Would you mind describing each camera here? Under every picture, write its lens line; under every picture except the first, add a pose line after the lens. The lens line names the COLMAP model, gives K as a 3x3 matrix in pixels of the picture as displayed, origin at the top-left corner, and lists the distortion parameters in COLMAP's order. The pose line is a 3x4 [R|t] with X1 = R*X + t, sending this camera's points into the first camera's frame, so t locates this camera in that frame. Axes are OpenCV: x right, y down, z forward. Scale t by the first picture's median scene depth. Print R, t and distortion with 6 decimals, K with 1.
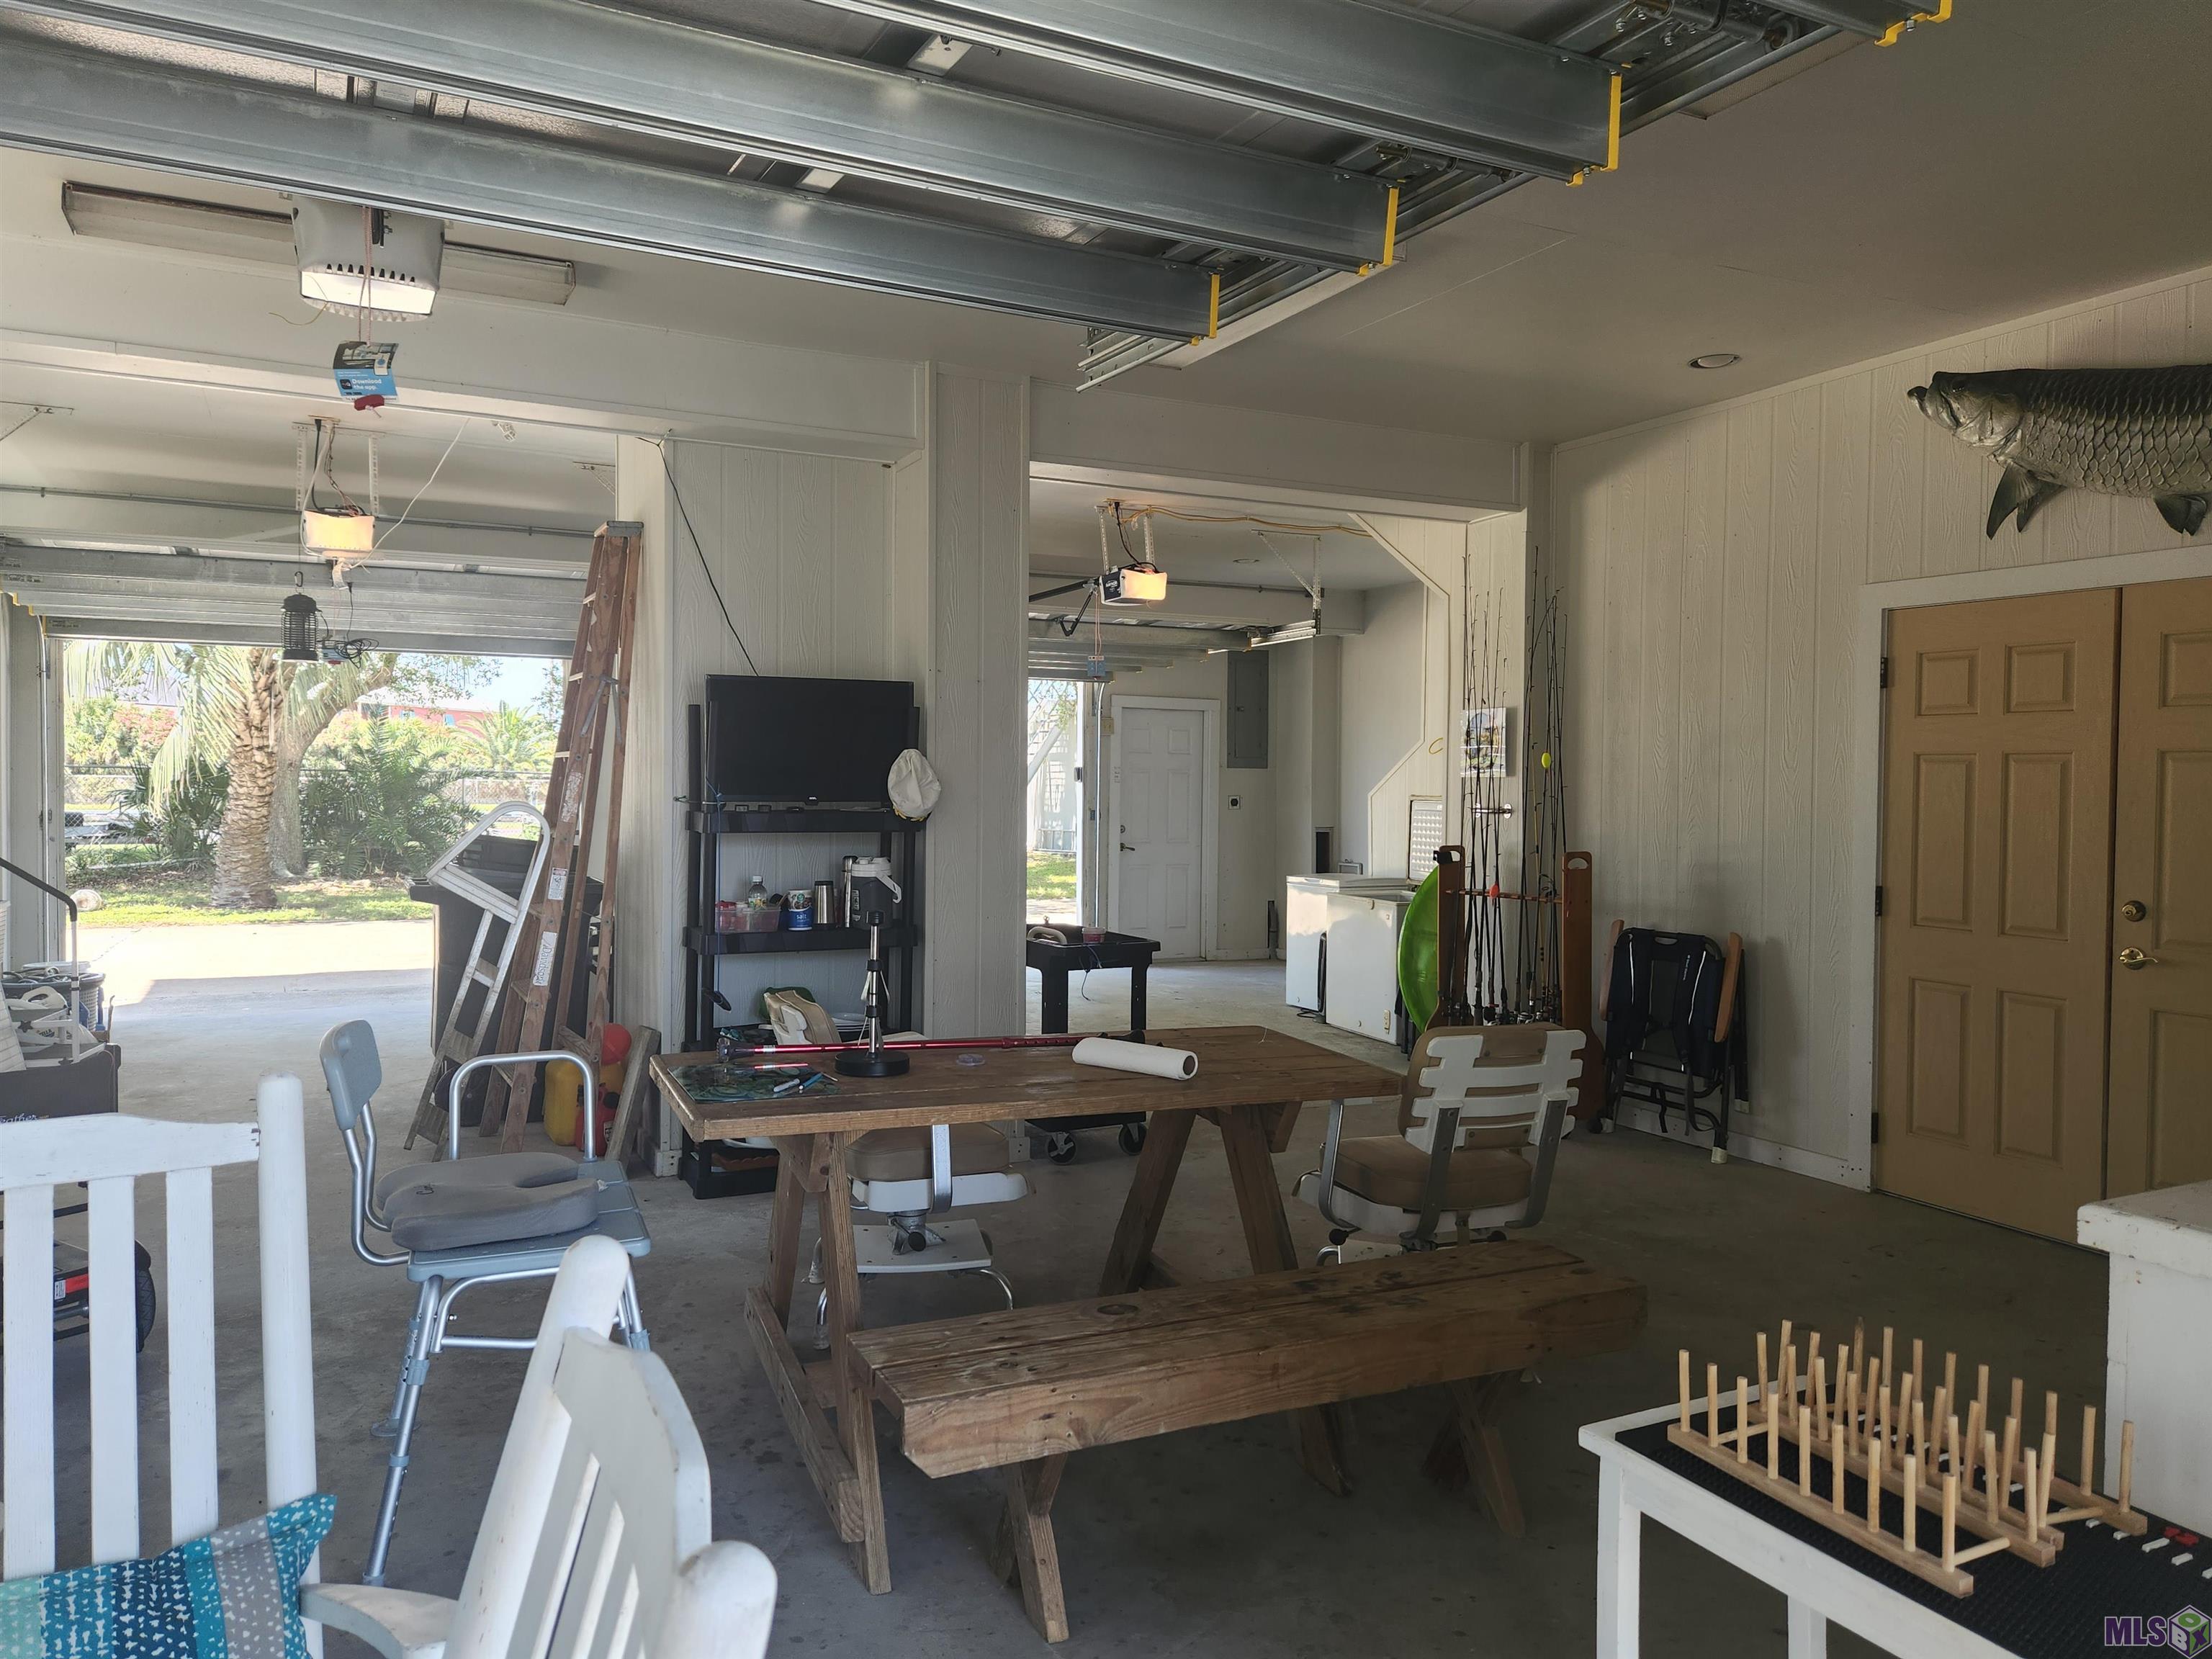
lens RADIAL K [[1505.7, 0, 1104.6], [0, 1505.7, 817.9], [0, 0, 1]] dist [0.086341, -0.078197]
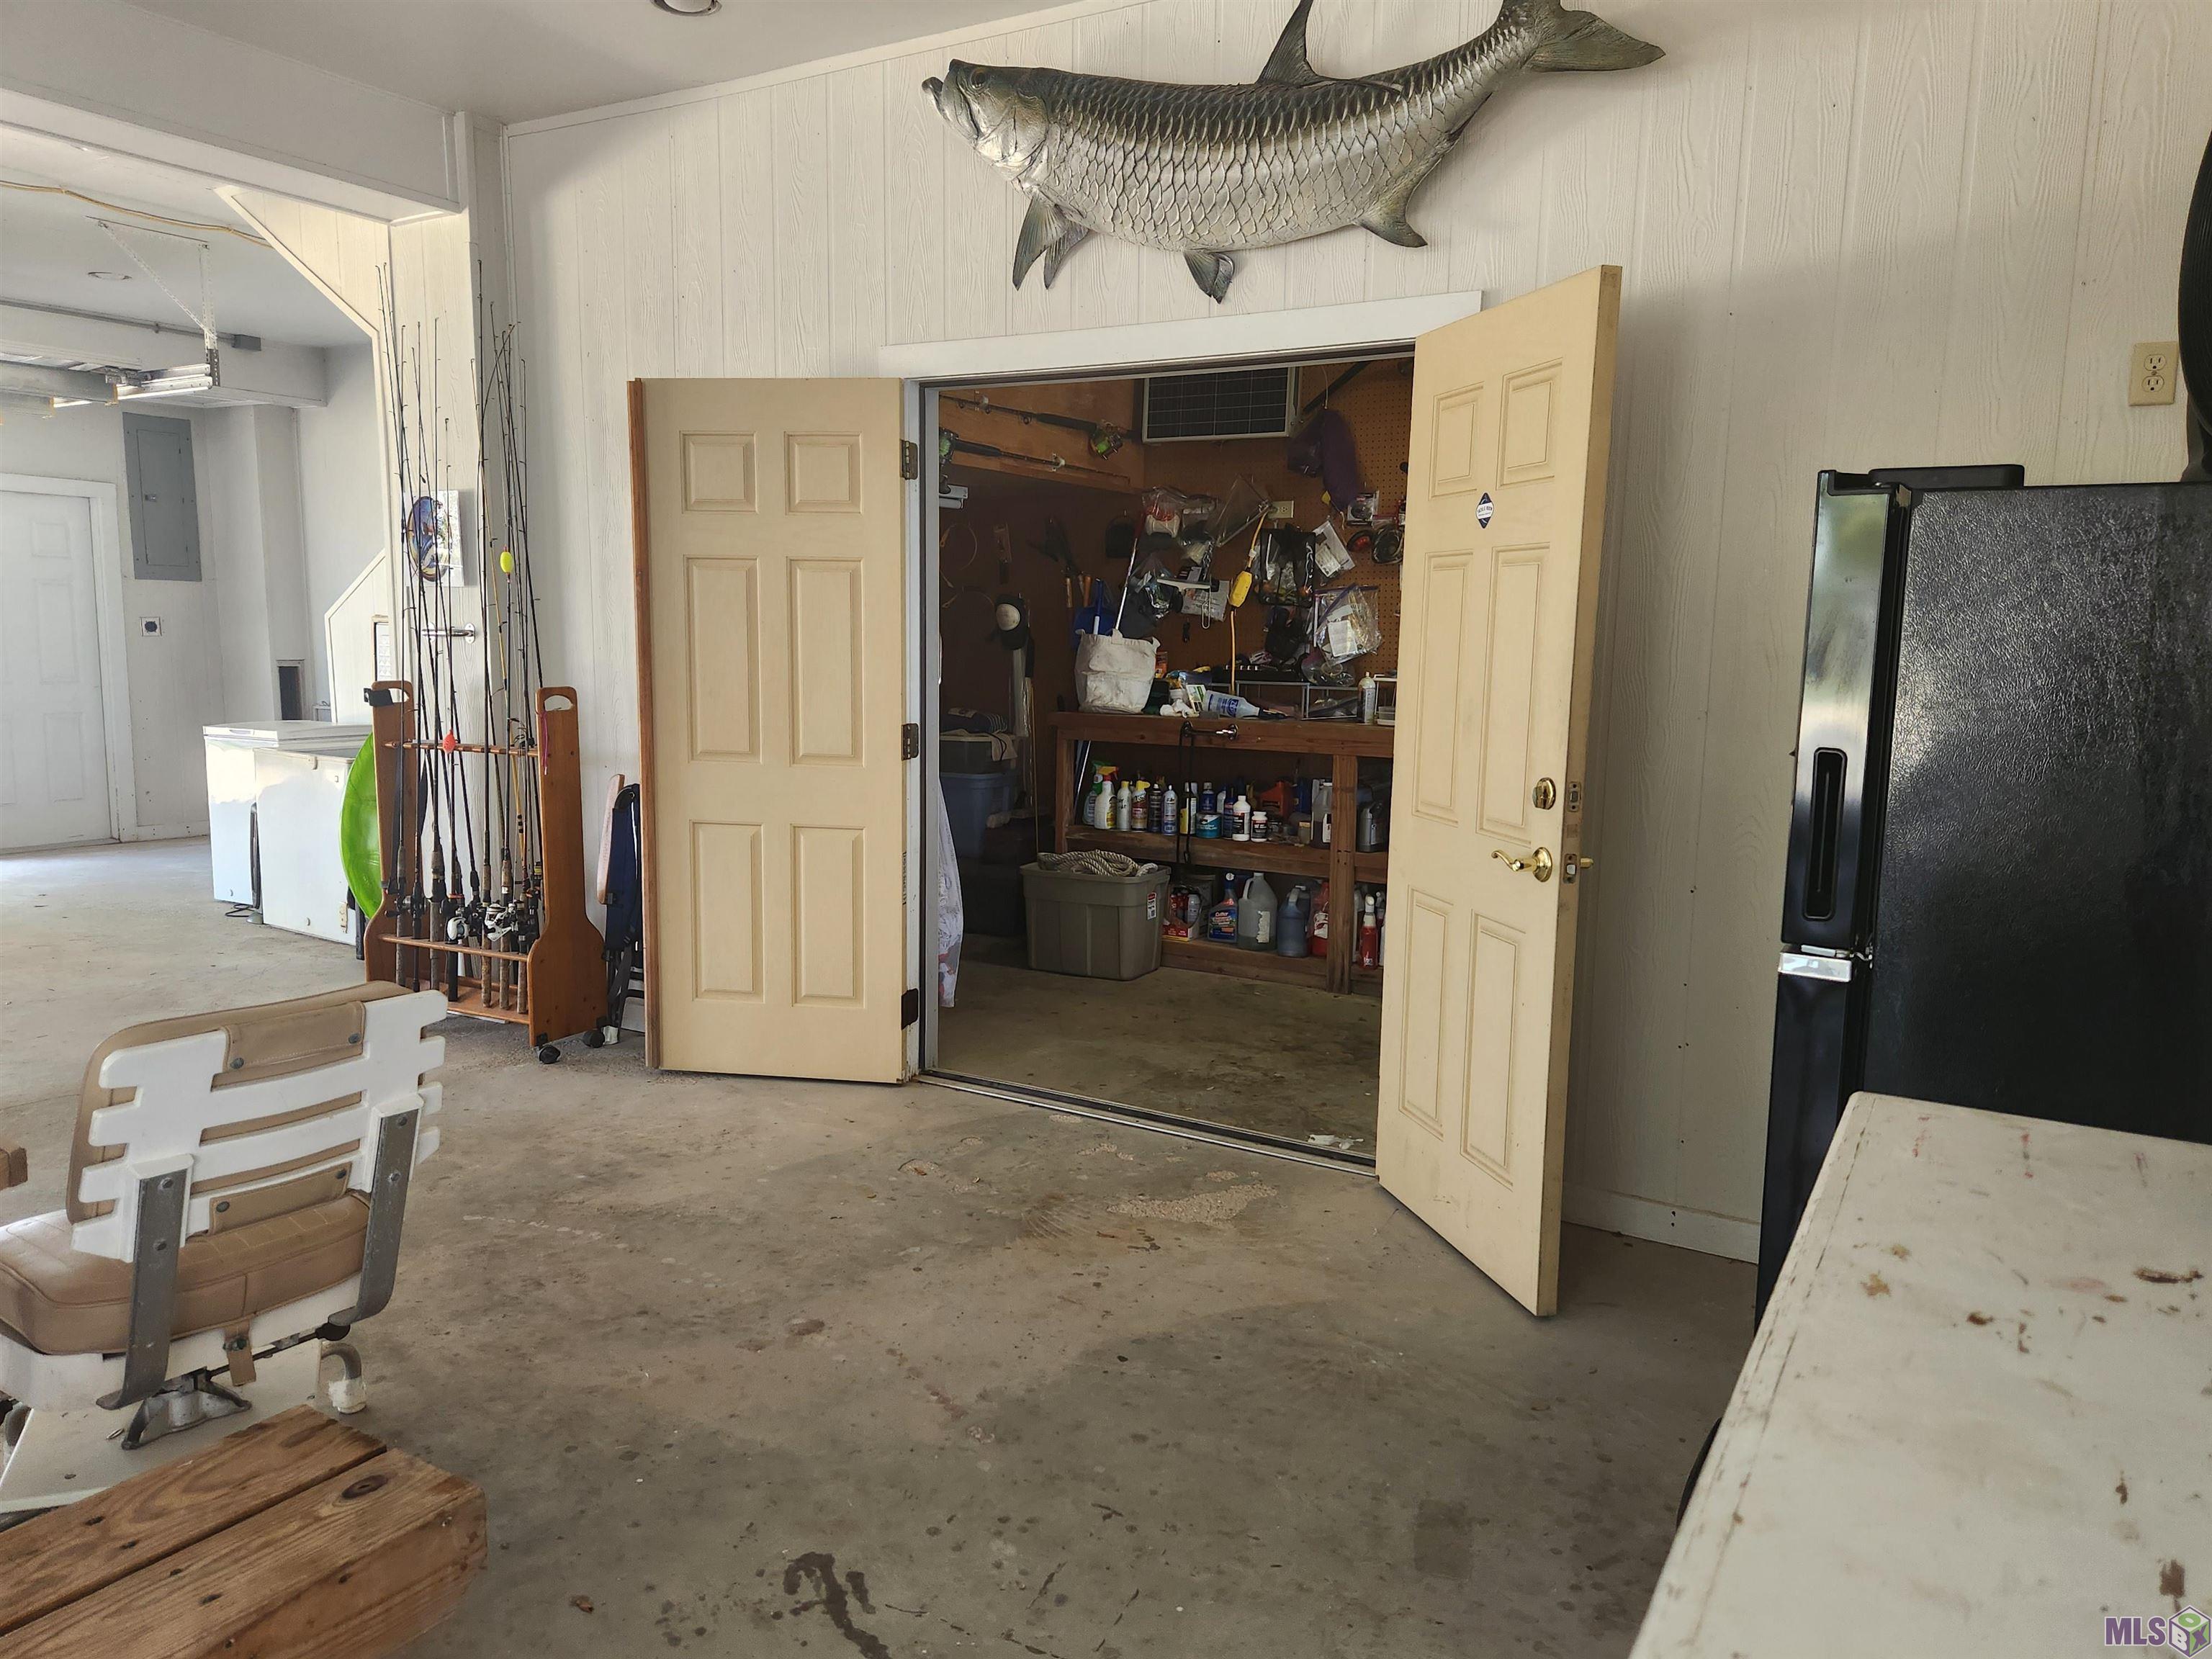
lens RADIAL K [[1505.7, 0, 1104.6], [0, 1505.7, 817.9], [0, 0, 1]] dist [0.086341, -0.078197]
pose [[0.837914, -0.063961, 0.542042, 0.153685], [0.005129, 0.993989, 0.109362, 0.006886], [-0.545778, -0.088855, 0.833205, 0.266539]]
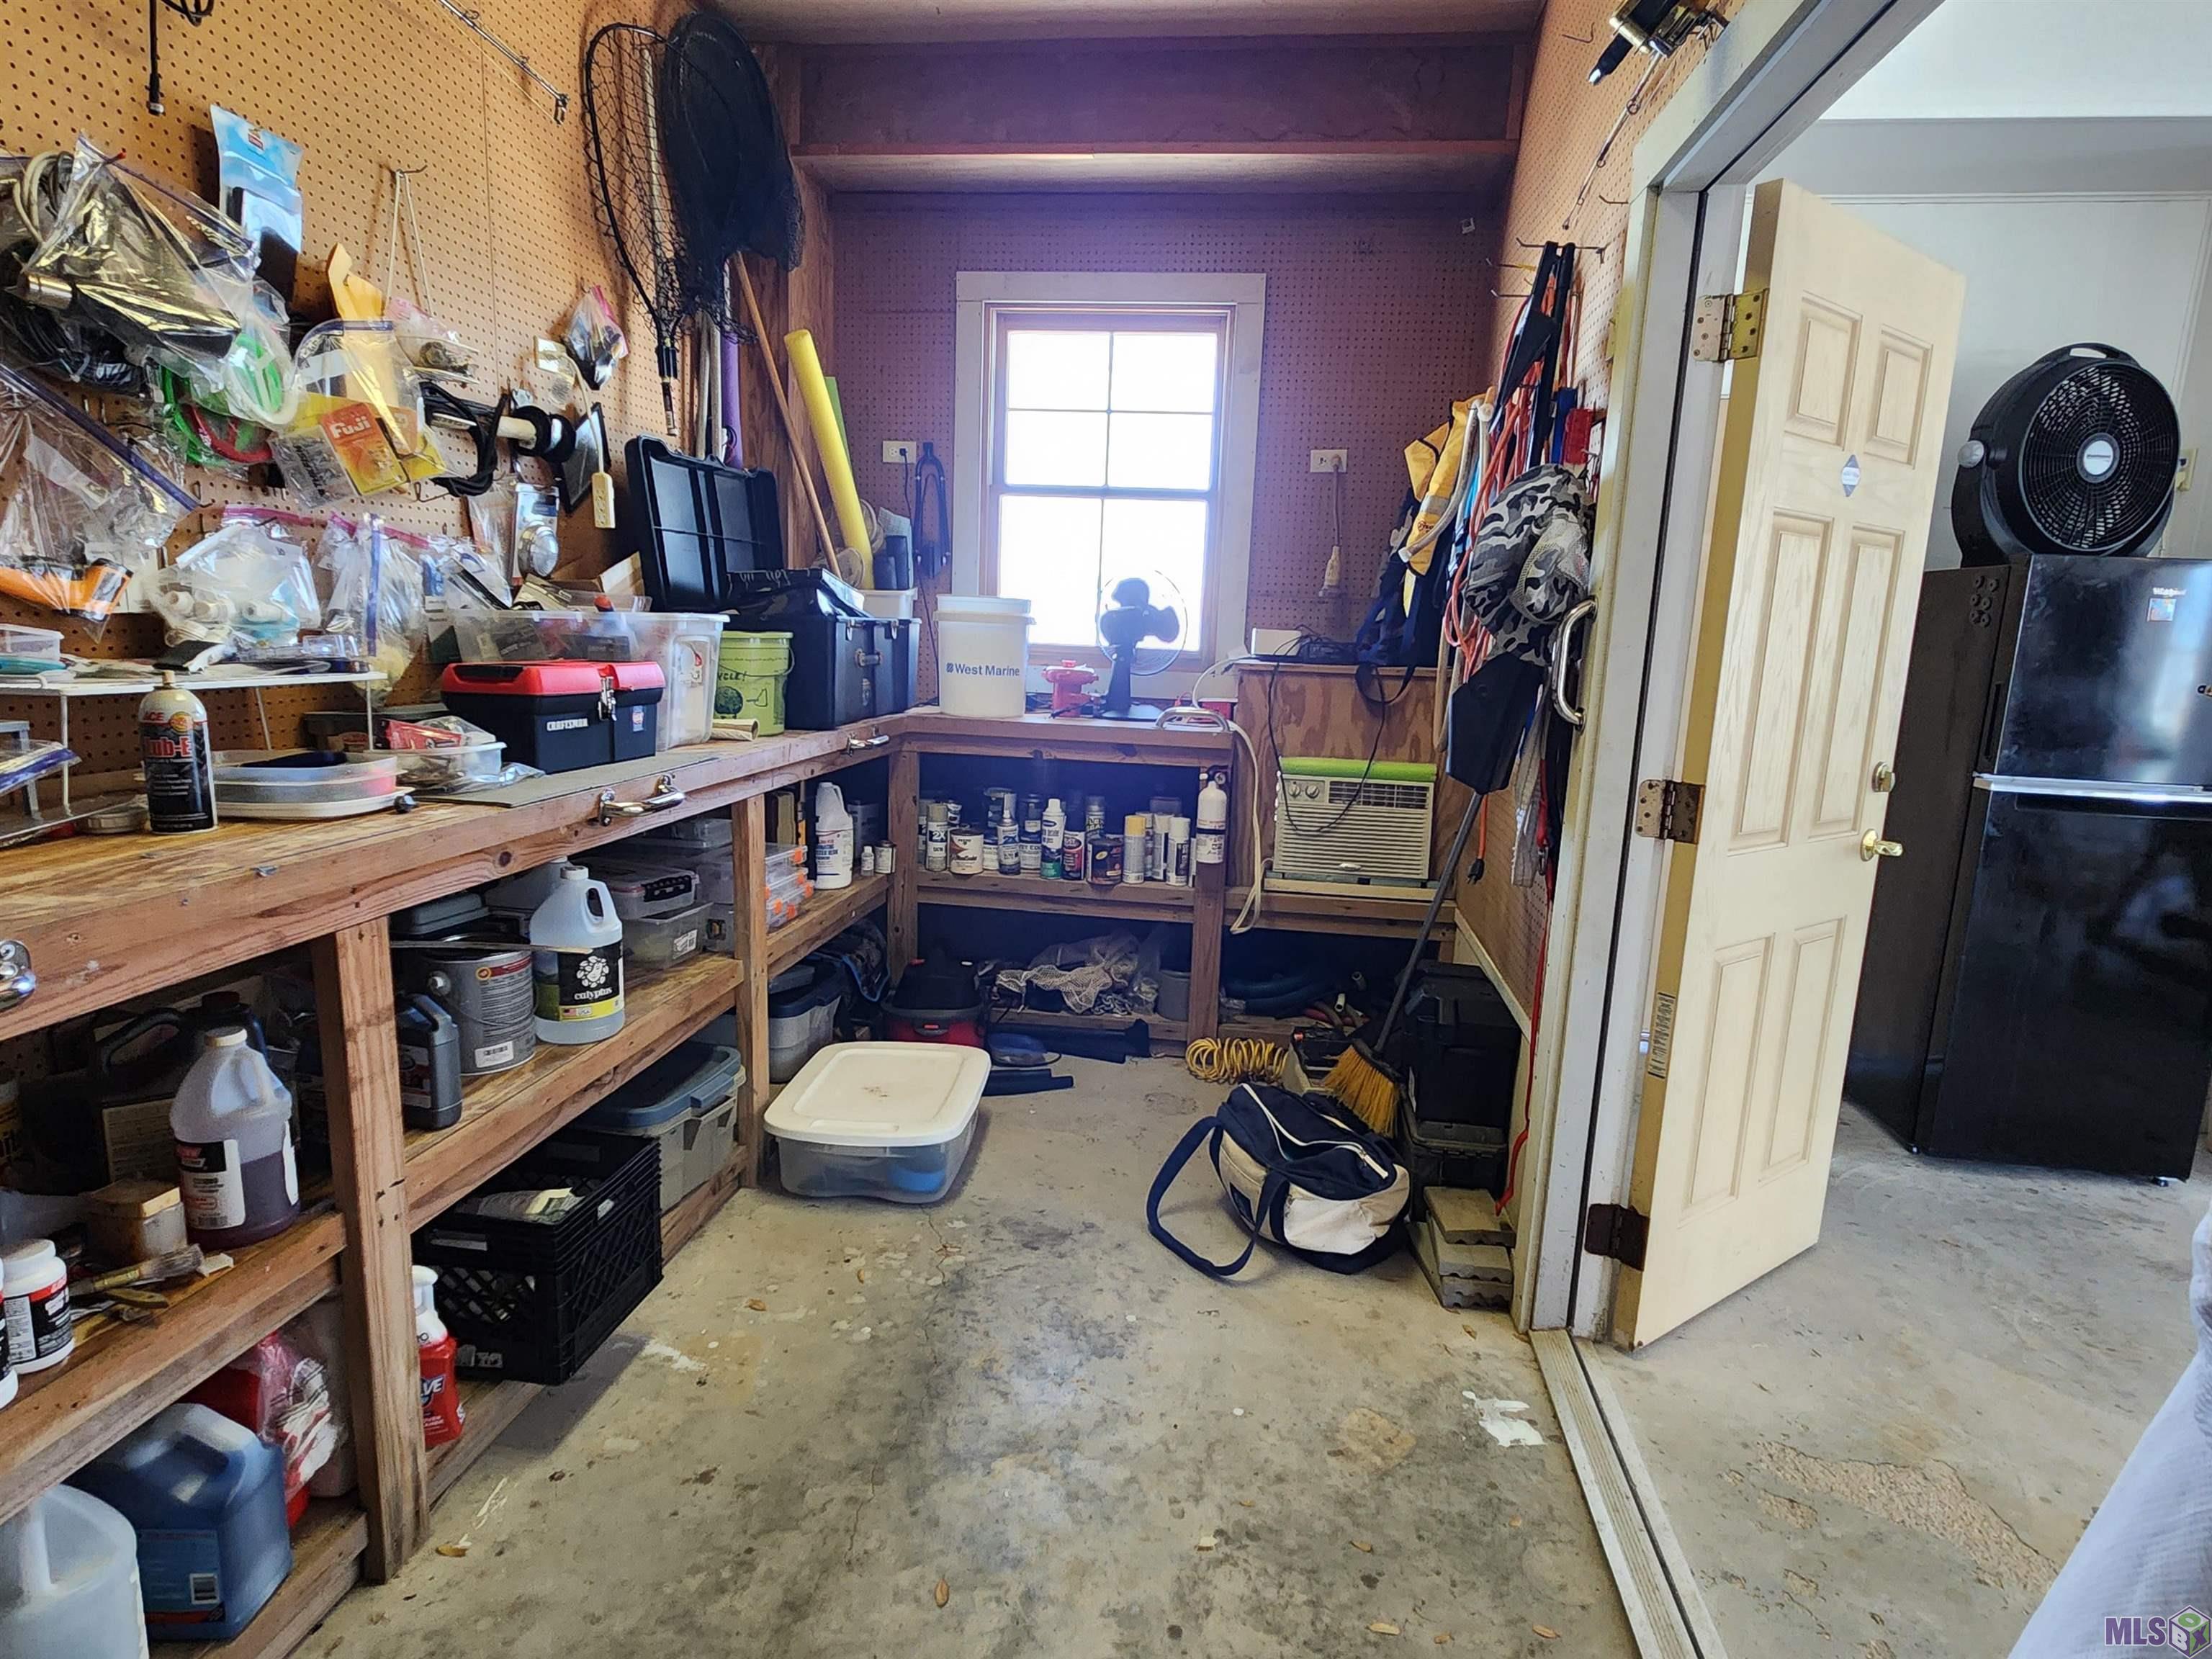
lens RADIAL K [[1207.4, 0, 1106.0], [0, 1207.4, 829.5], [0, 0, 1]] dist [-0.001200, -0.000323]
pose [[-0.817840, -0.140719, 0.557975, 0.562200], [-0.030274, 0.978818, 0.202480, -0.004781], [-0.574649, 0.148704, -0.804777, 1.164811]]
